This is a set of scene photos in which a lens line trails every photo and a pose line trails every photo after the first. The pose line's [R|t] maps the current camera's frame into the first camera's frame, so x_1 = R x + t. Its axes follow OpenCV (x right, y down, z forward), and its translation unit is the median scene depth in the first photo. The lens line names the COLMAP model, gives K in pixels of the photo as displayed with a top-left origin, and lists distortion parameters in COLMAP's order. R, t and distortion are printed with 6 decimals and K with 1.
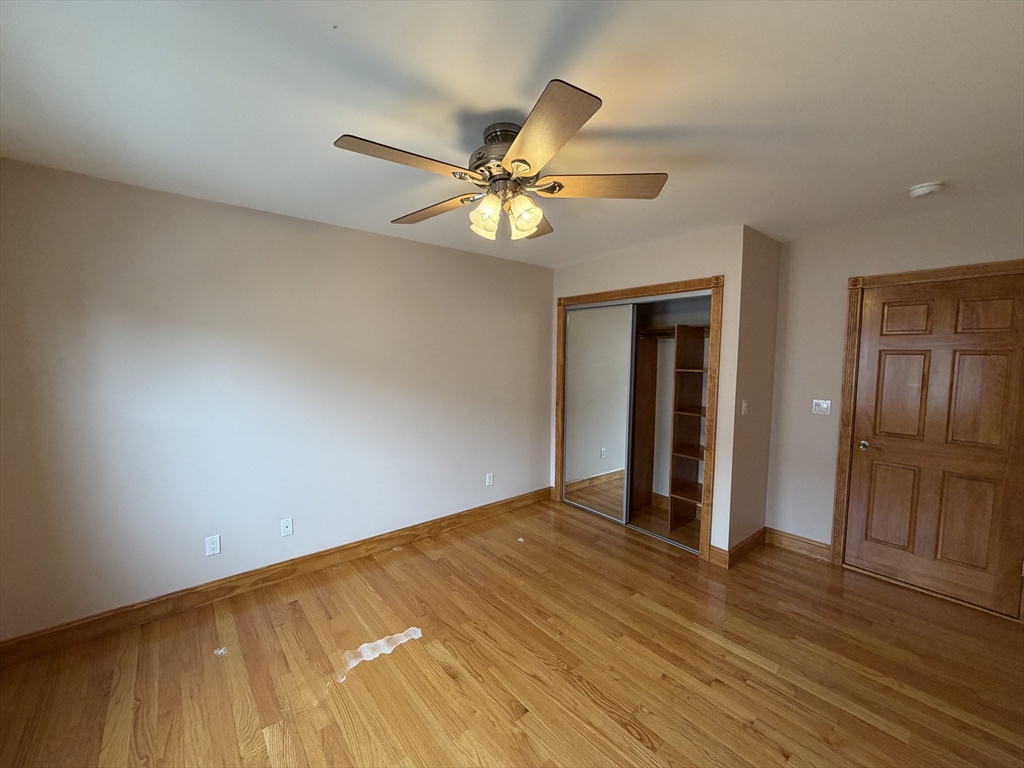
lens RADIAL K [[405.9, 0, 509.7], [0, 405.9, 385.3], [0, 0, 1]] dist [-0.000452, 0.000102]
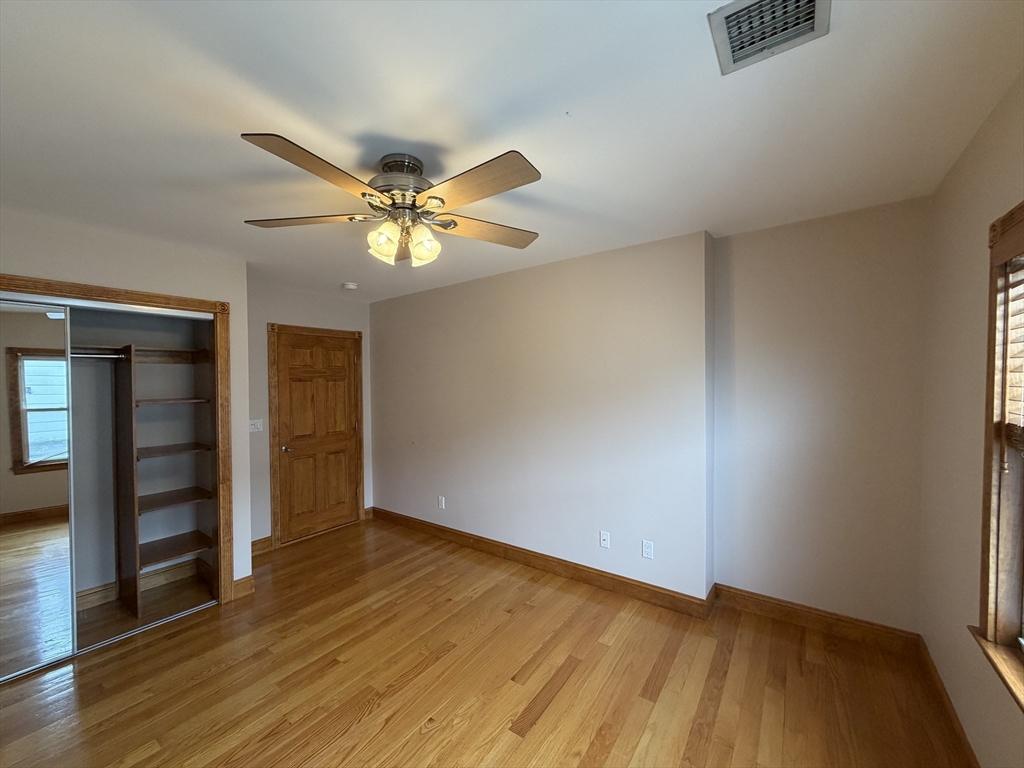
lens RADIAL K [[405.9, 0, 509.7], [0, 405.9, 385.3], [0, 0, 1]] dist [-0.000452, 0.000102]
pose [[-0.249110, -0.014366, 0.968369, -0.760031], [0.074924, 0.996607, 0.034059, -0.064347], [-0.965573, 0.081039, -0.247189, 0.737294]]
